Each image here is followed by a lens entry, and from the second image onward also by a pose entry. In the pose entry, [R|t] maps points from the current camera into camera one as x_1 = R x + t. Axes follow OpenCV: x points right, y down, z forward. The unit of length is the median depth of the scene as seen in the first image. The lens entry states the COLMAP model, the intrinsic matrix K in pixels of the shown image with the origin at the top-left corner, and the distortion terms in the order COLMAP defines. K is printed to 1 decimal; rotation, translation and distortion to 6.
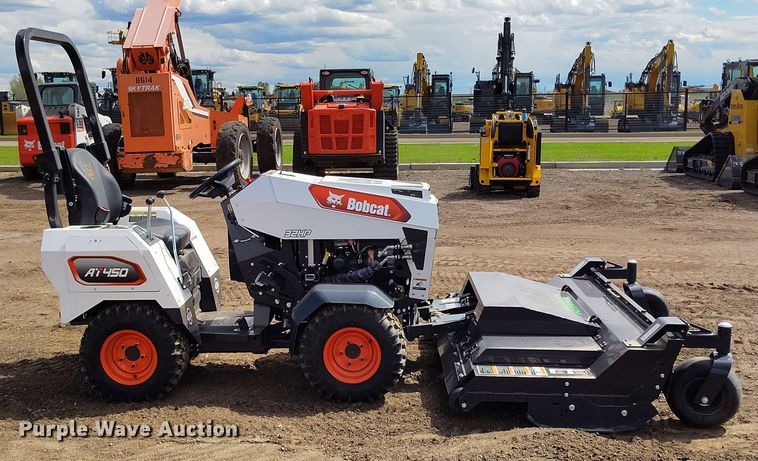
lens RADIAL K [[921.2, 0, 379.0], [0, 921.2, 230.5], [0, 0, 1]] dist [0.007777, 0.014077]
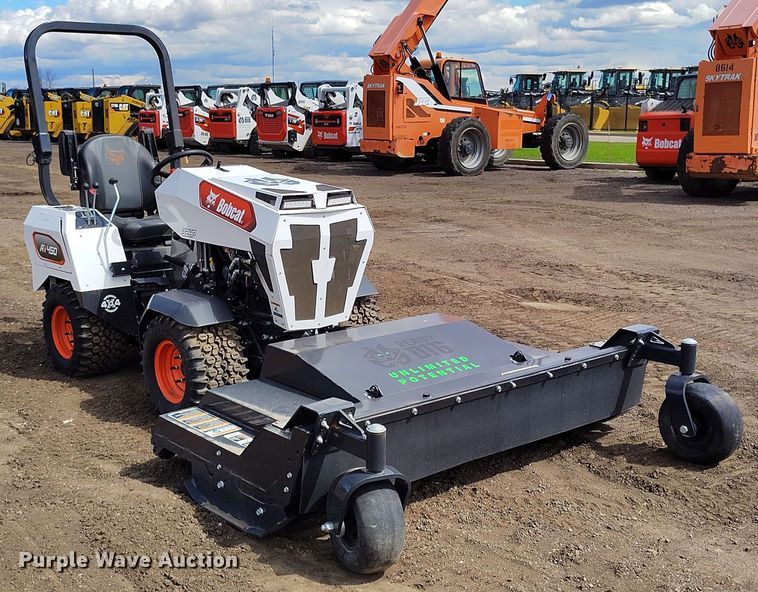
lens RADIAL K [[1012.6, 0, 379.0], [0, 1012.6, 296.0], [0, 0, 1]] dist [0.023203, 0.036797]
pose [[0.665833, 0.142523, -0.732362, 0.789146], [-0.102240, 0.989755, 0.099661, -0.055058], [0.739063, 0.008519, 0.673583, 0.460866]]
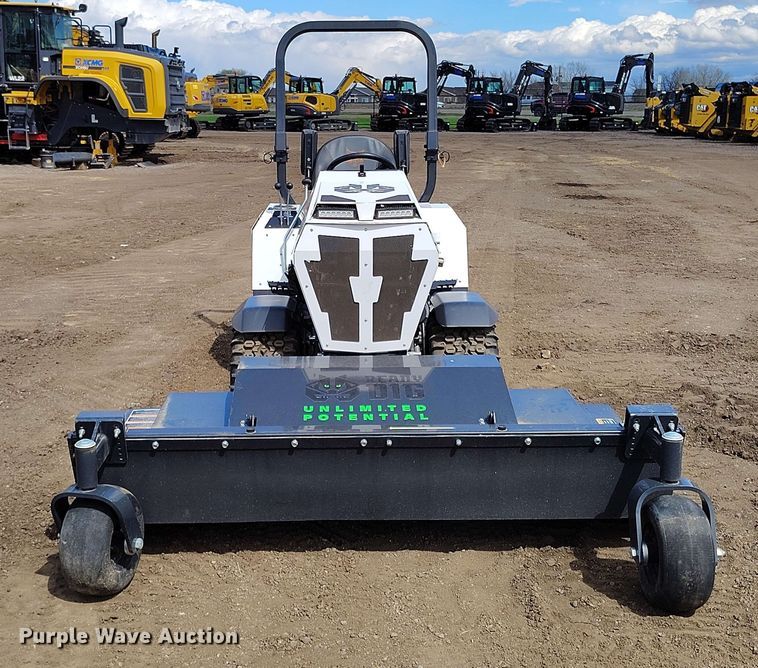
lens RADIAL K [[1120.9, 0, 379.0], [0, 1120.9, 334.0], [0, 0, 1]] dist [0.024959, 0.085283]
pose [[0.044273, 0.207327, -0.977269, 0.993769], [-0.132393, 0.970818, 0.199961, -0.134120], [0.990208, 0.120531, 0.070430, 1.017393]]
